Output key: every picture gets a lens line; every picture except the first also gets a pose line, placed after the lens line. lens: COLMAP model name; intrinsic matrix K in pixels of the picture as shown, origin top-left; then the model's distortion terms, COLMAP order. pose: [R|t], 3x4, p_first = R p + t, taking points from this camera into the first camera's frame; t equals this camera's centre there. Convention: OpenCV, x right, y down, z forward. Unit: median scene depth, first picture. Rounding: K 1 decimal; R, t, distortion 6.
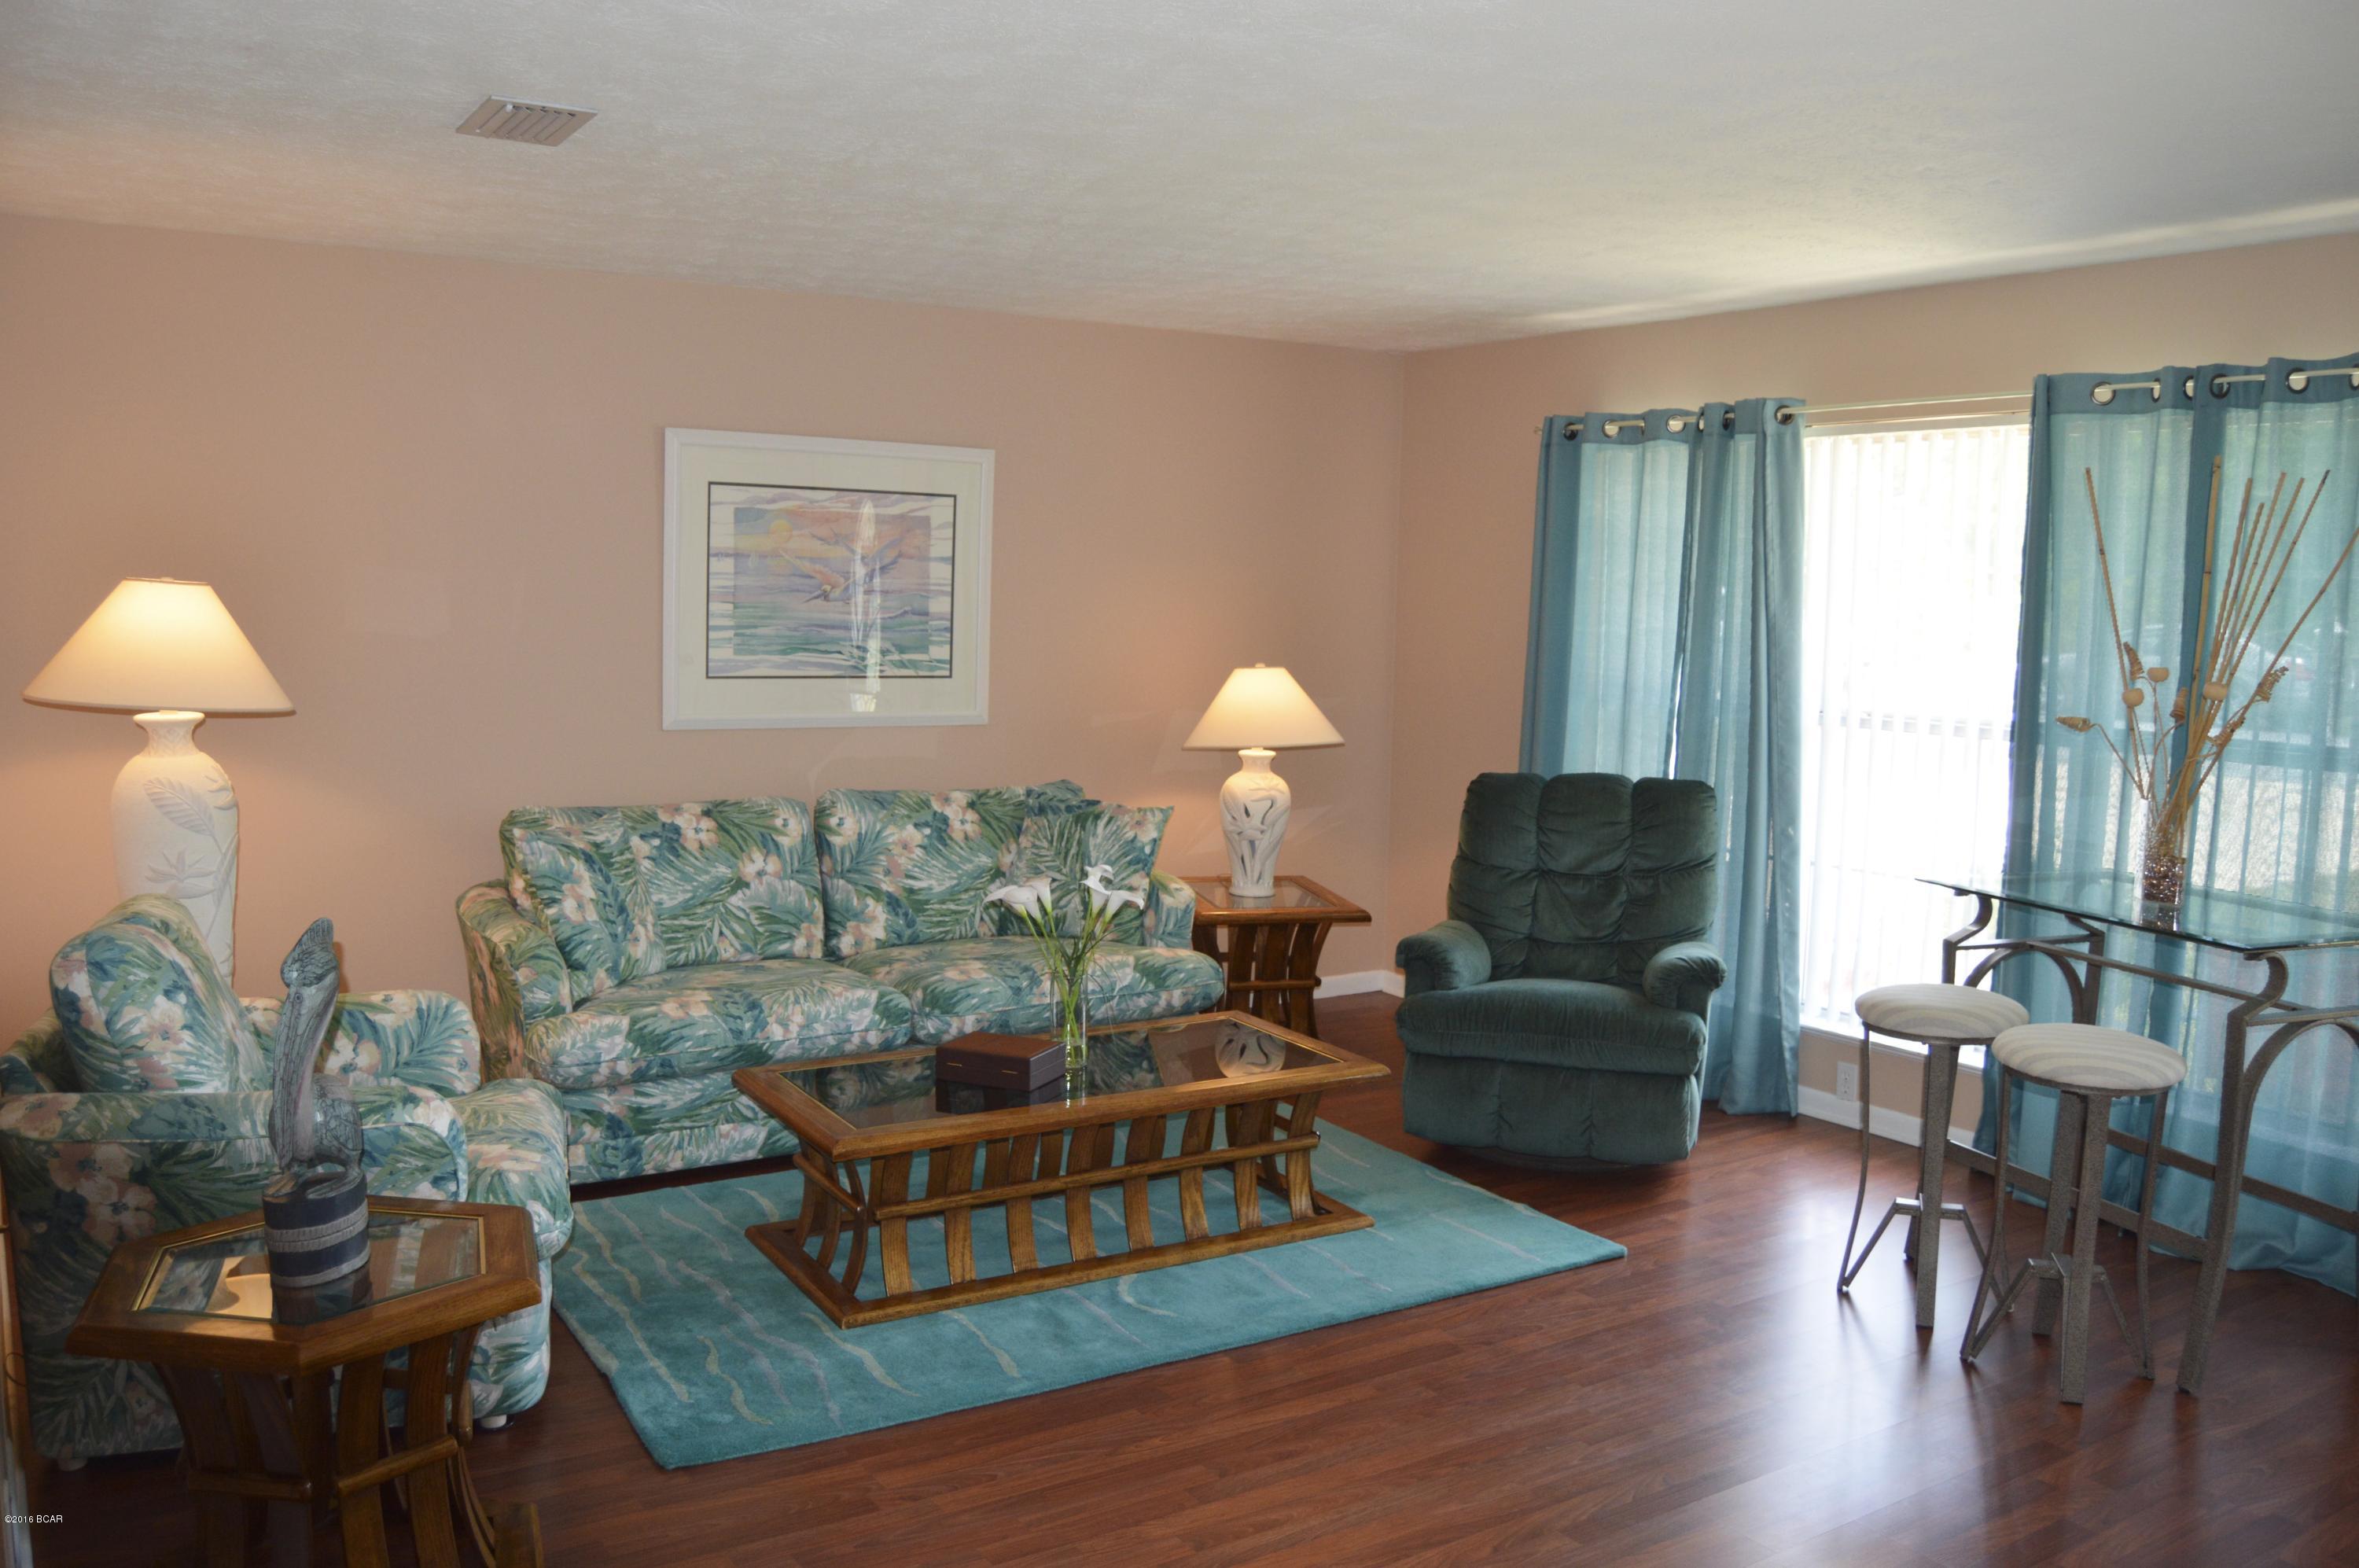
lens RADIAL K [[1863.2, 0, 1164.0], [0, 1863.2, 781.9], [0, 0, 1]] dist [-0.103755, 0.054738]
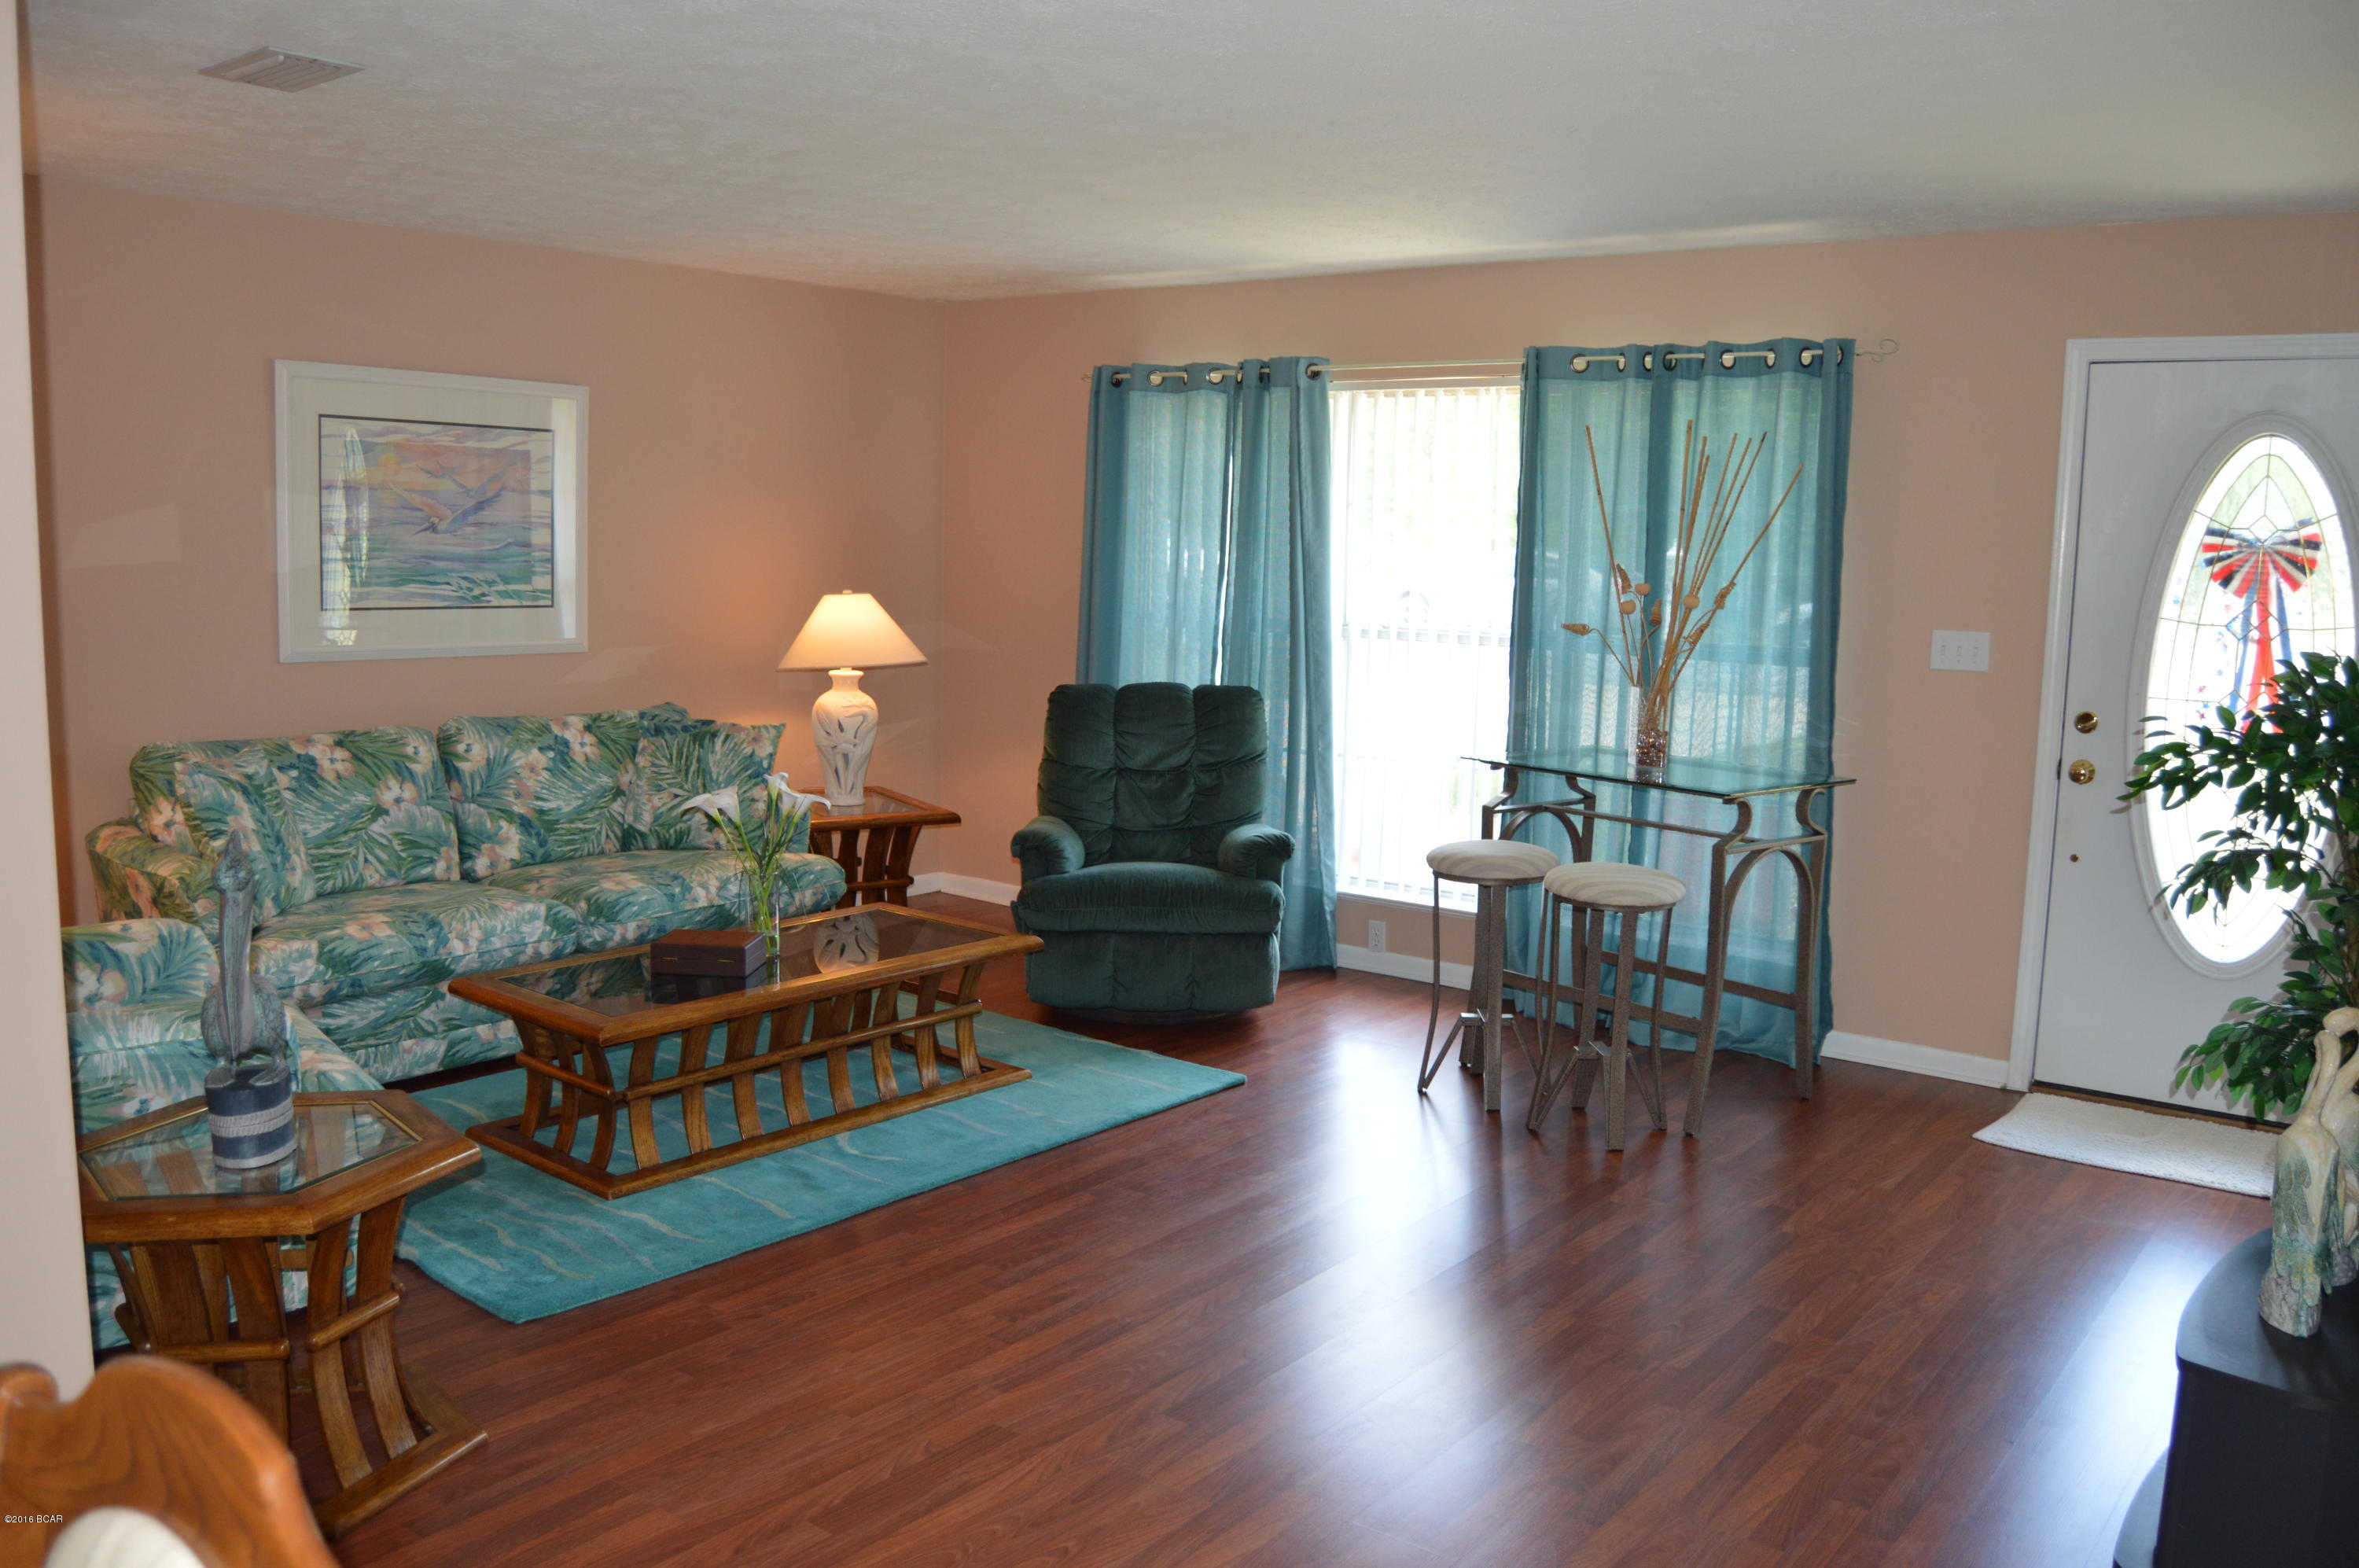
lens RADIAL K [[1863.2, 0, 1164.0], [0, 1863.2, 781.9], [0, 0, 1]] dist [-0.103755, 0.054738]
pose [[0.945358, -0.040806, 0.323470, -0.153630], [0.028742, 0.998705, 0.041987, 0.009398], [-0.324764, -0.030395, 0.945307, -0.098056]]
